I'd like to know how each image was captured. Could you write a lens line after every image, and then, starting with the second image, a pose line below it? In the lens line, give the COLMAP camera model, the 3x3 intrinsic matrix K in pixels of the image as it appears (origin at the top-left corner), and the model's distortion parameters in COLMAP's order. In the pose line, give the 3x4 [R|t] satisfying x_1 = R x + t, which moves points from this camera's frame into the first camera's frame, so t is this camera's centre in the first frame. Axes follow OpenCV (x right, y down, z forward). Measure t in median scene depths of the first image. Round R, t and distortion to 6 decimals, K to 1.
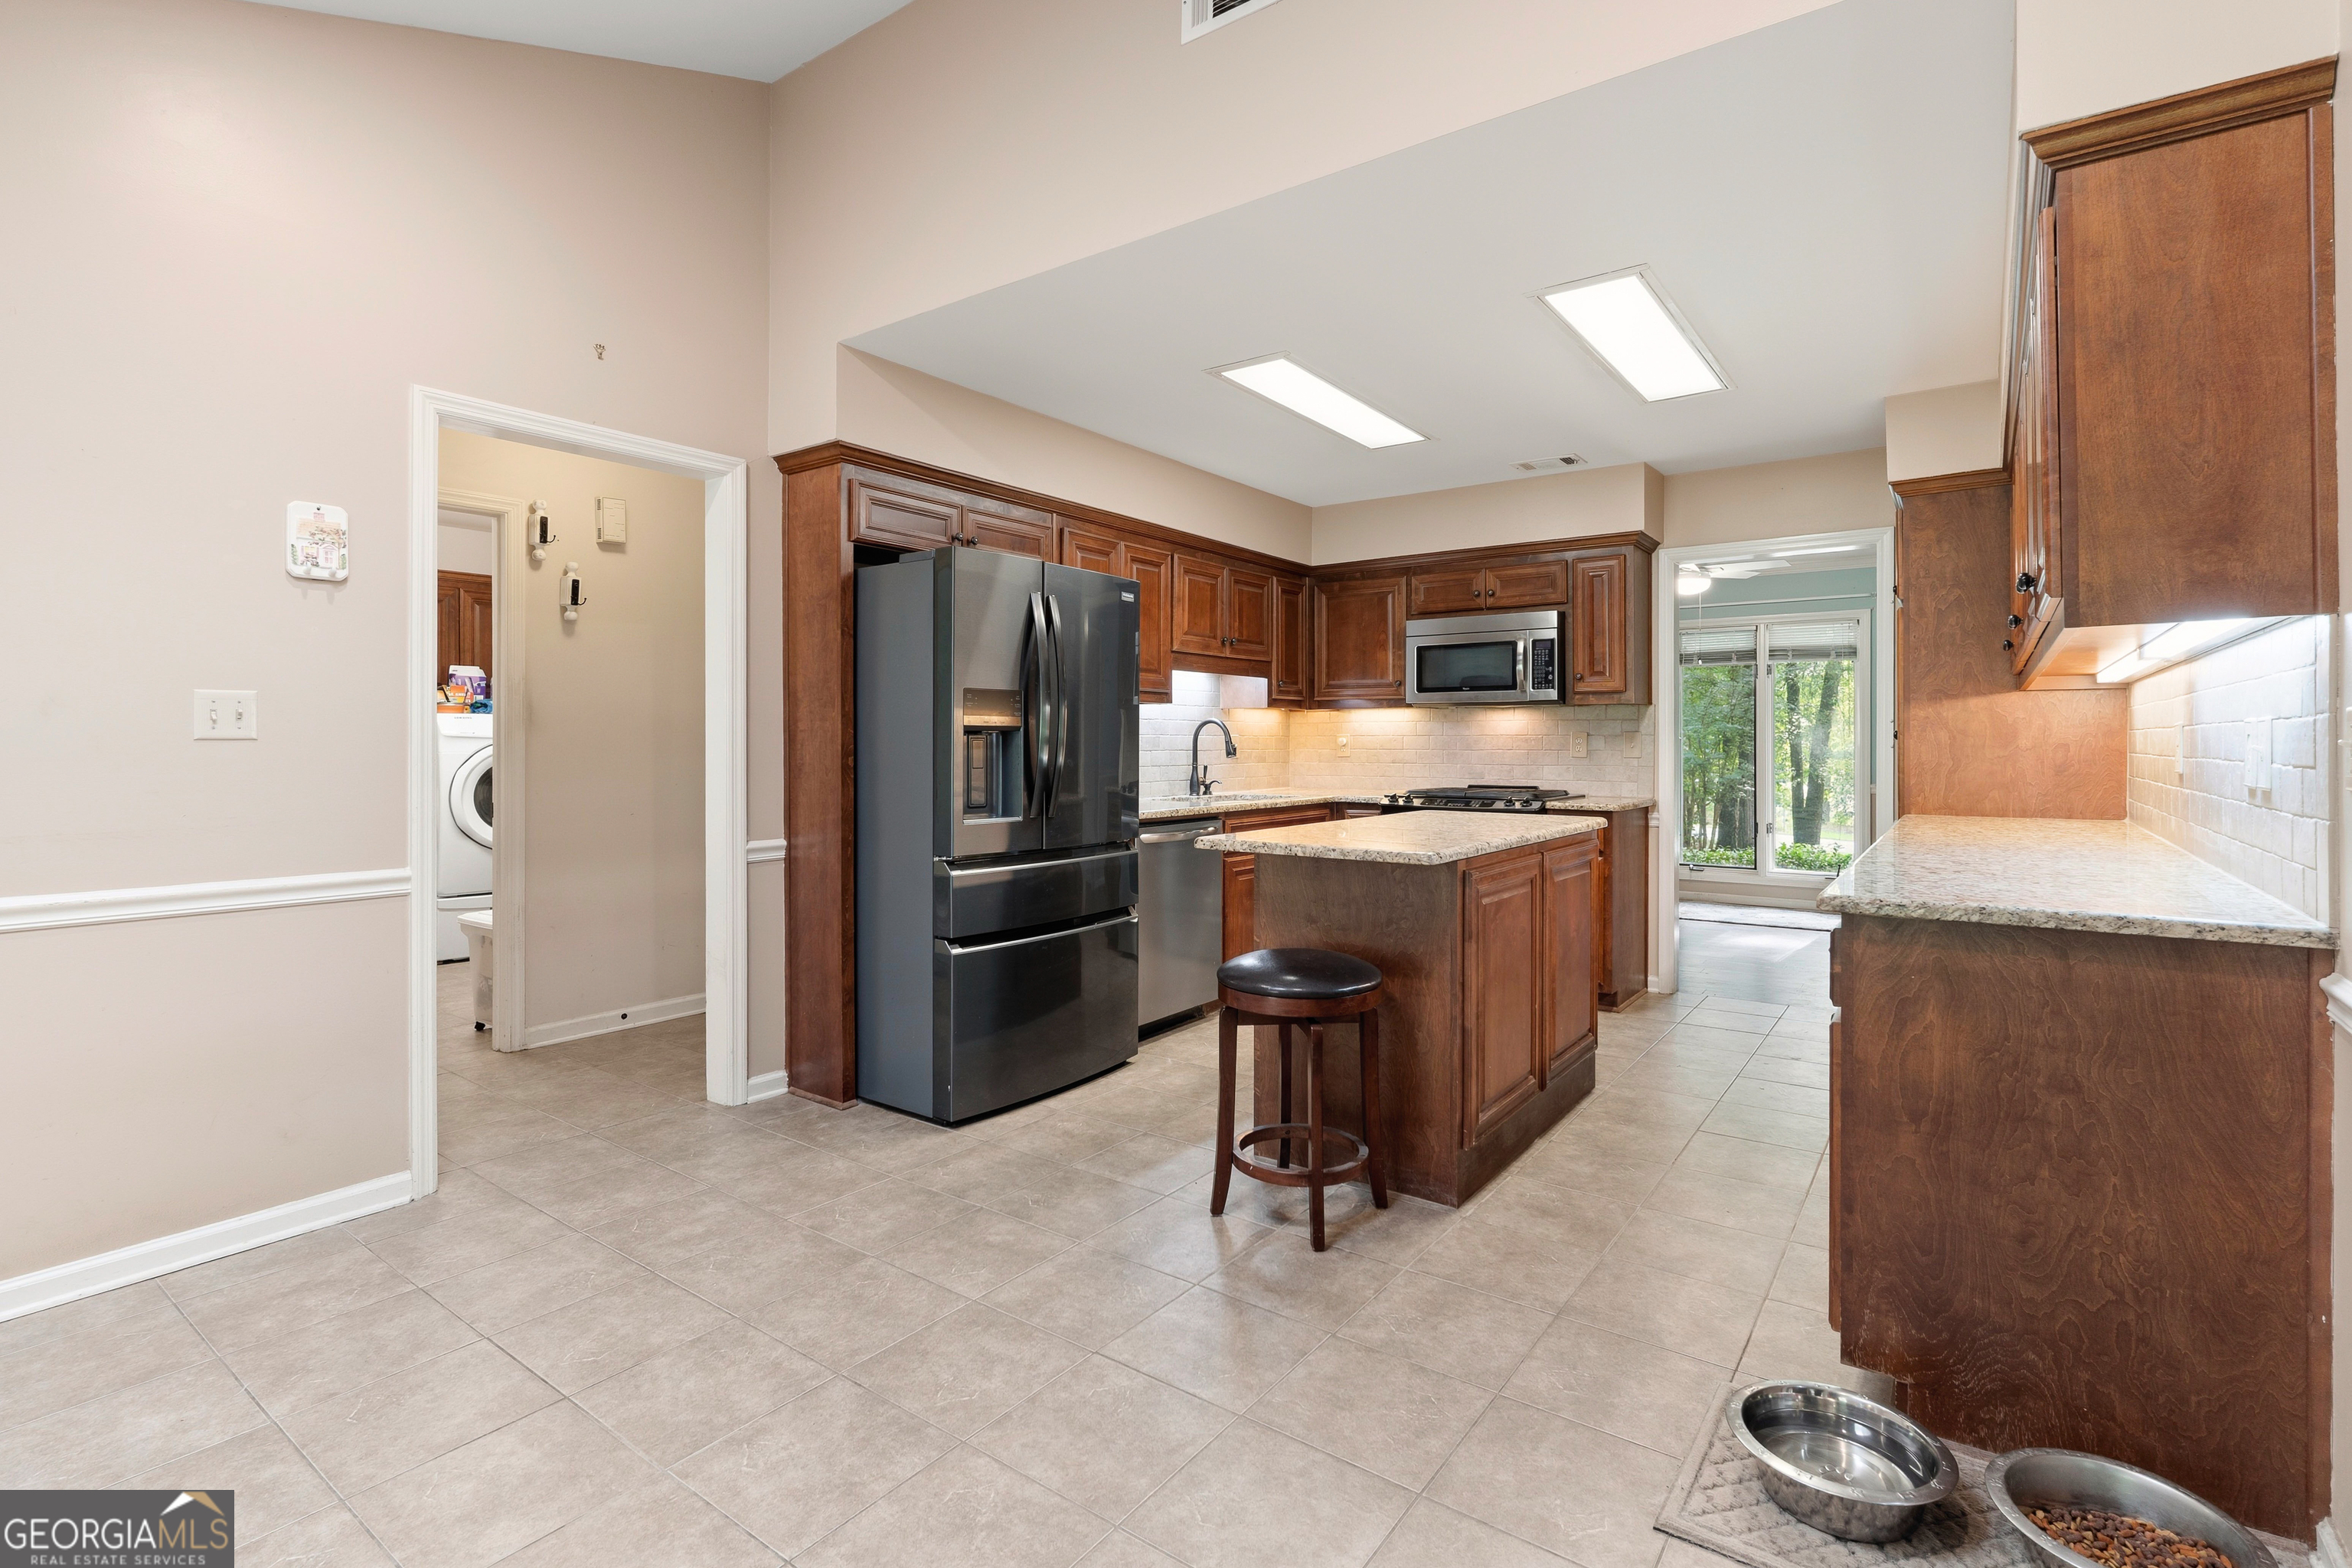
lens RADIAL K [[1096.6, 0, 1185.7], [0, 1096.6, 744.9], [0, 0, 1]] dist [-0.004848, -0.000362]
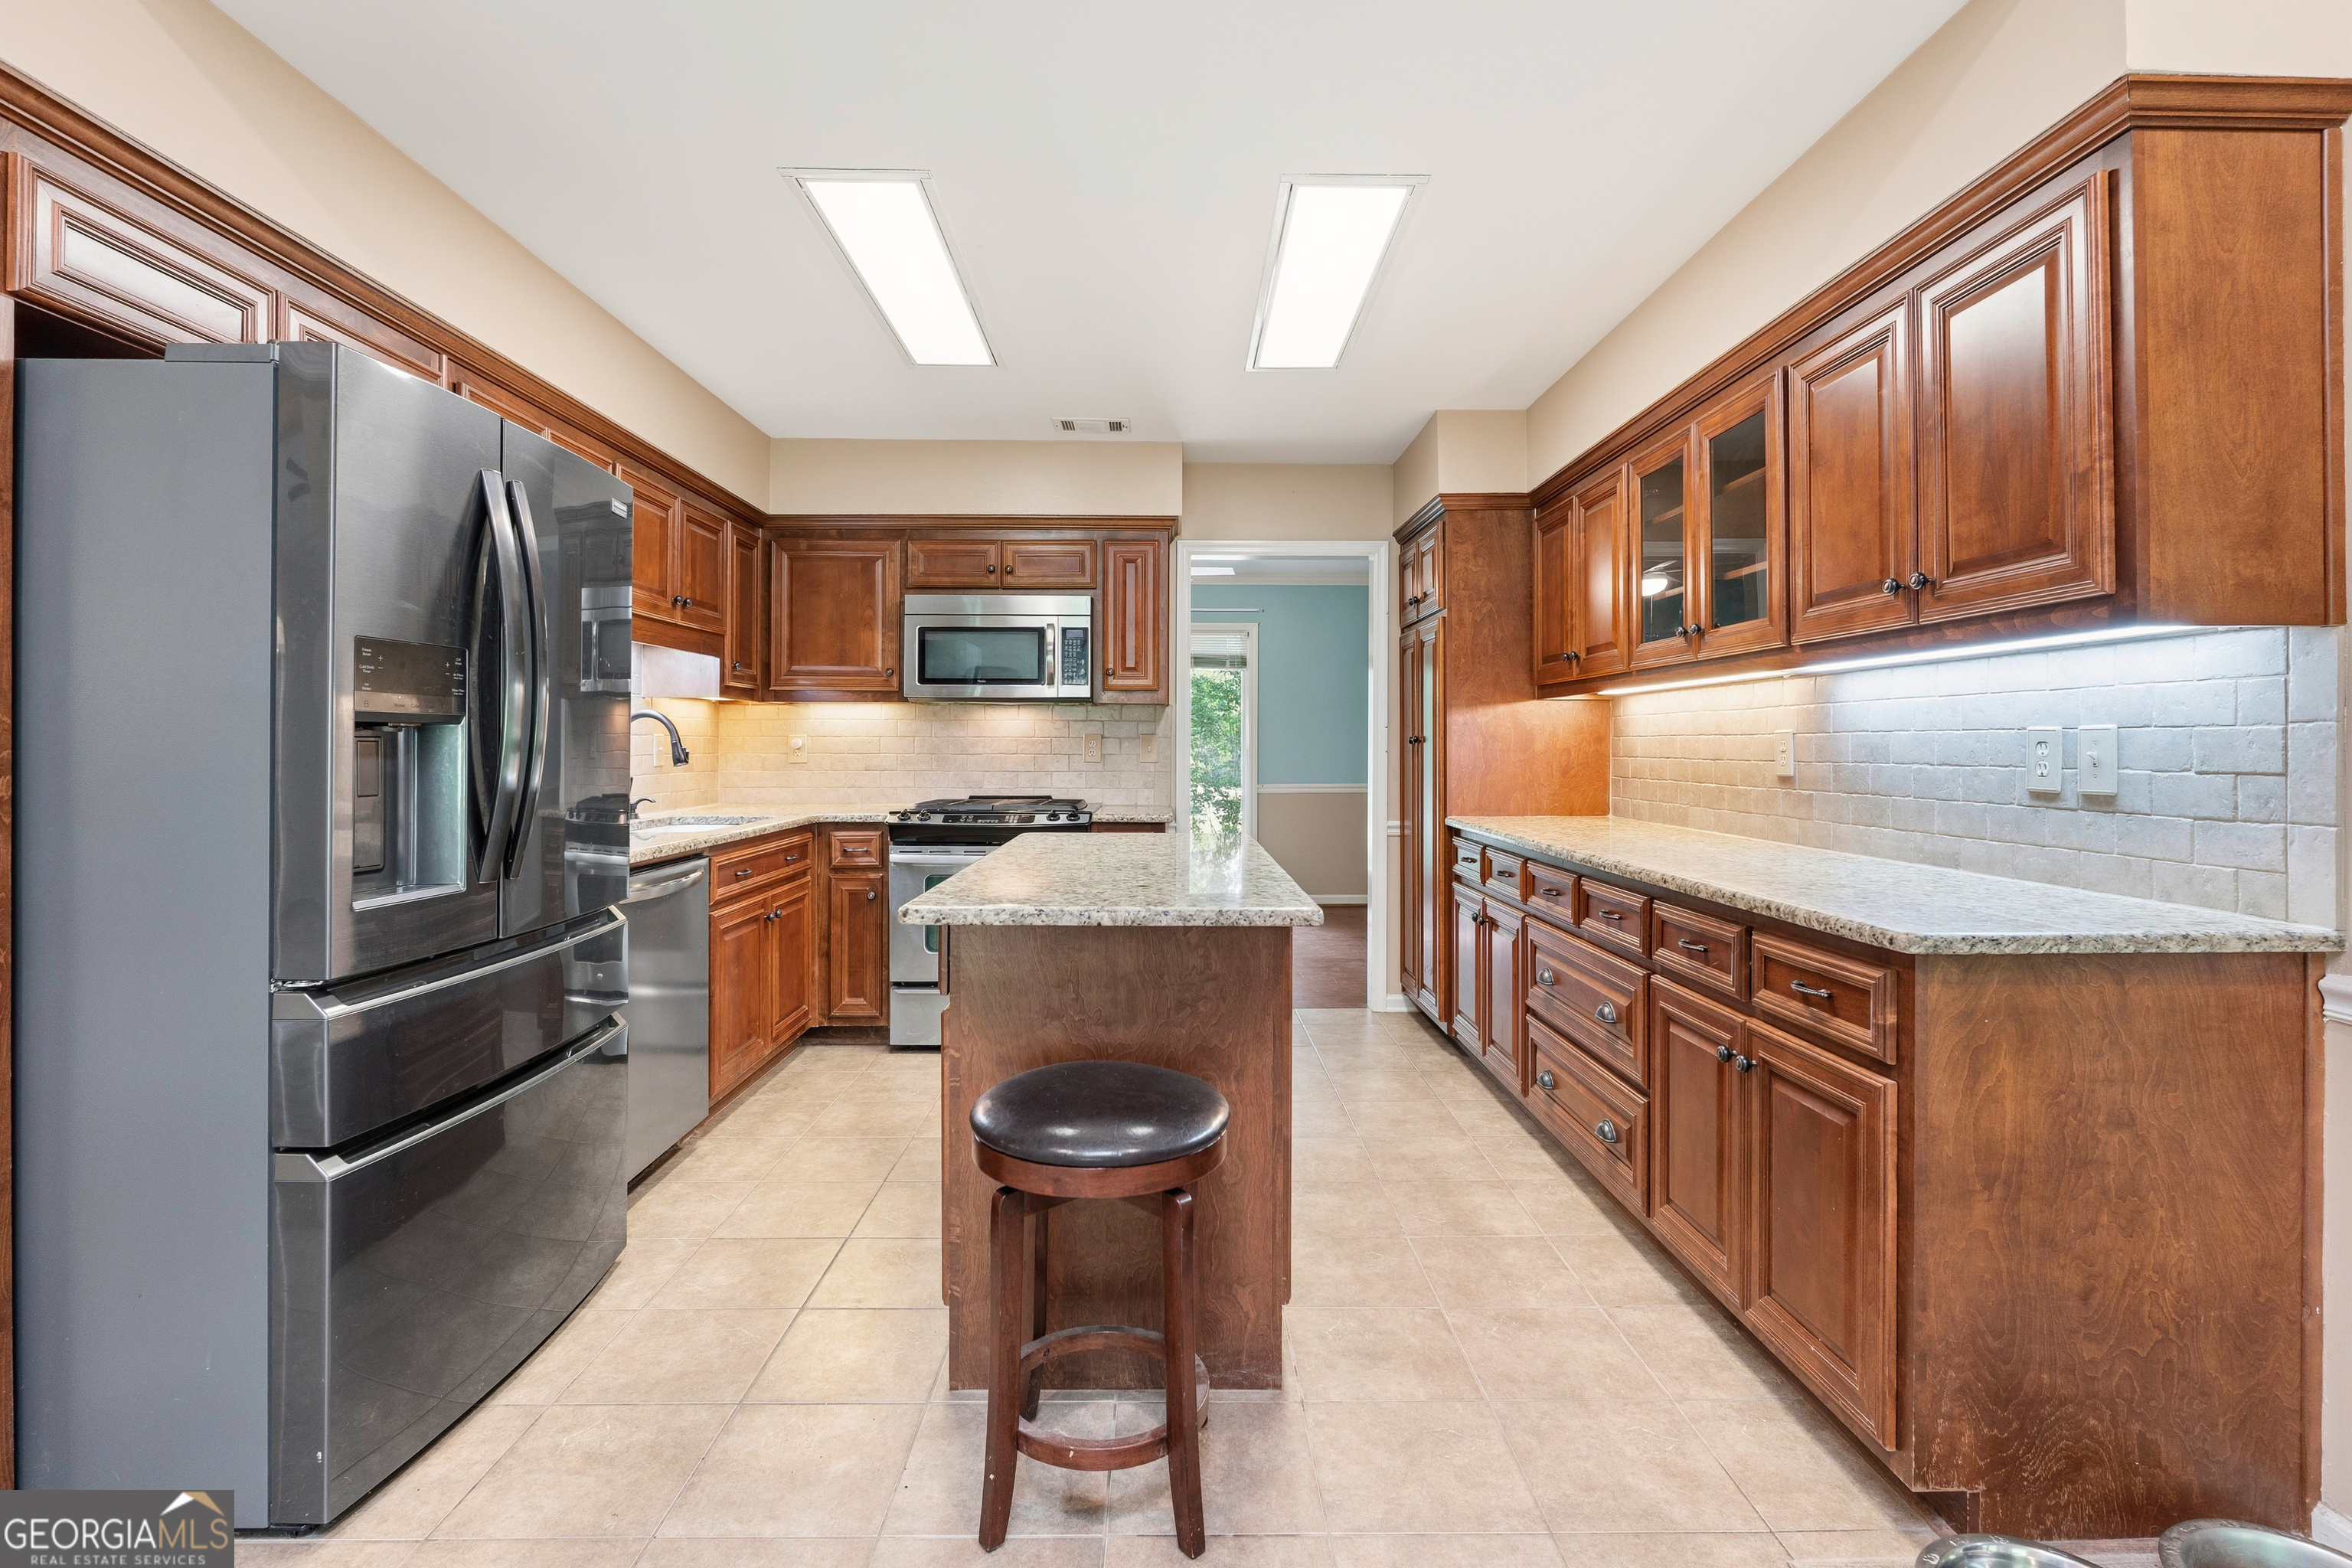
lens RADIAL K [[1096.6, 0, 1185.7], [0, 1096.6, 744.9], [0, 0, 1]] dist [-0.004848, -0.000362]
pose [[0.798755, 0.001591, 0.601655, -0.365977], [-0.000819, 0.999998, -0.001557, -0.004245], [-0.601656, 0.000751, 0.798755, 0.698790]]
